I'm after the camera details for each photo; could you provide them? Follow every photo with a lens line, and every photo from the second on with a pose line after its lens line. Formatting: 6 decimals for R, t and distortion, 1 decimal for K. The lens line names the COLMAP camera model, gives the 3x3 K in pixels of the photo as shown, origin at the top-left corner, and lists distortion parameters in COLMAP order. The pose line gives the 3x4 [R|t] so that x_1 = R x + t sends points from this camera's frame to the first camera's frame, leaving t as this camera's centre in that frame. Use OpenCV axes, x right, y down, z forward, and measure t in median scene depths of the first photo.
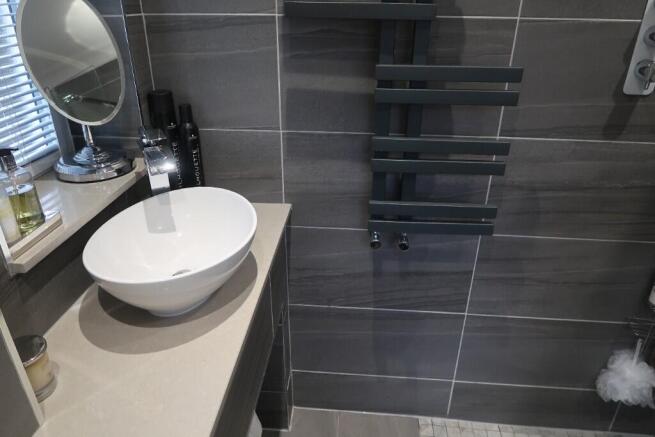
lens RADIAL K [[449.8, 0, 323.9], [0, 449.8, 213.3], [0, 0, 1]] dist [-0.034145, 0.009285]
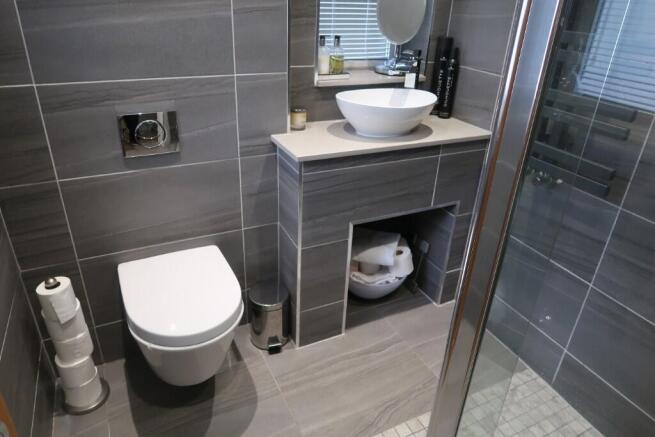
lens RADIAL K [[449.8, 0, 323.9], [0, 449.8, 213.3], [0, 0, 1]] dist [-0.034145, 0.009285]
pose [[0.515515, 0.406684, -0.754223, 0.751559], [-0.412936, 0.889155, 0.197196, 0.134606], [0.750818, 0.209789, 0.626307, -0.171173]]
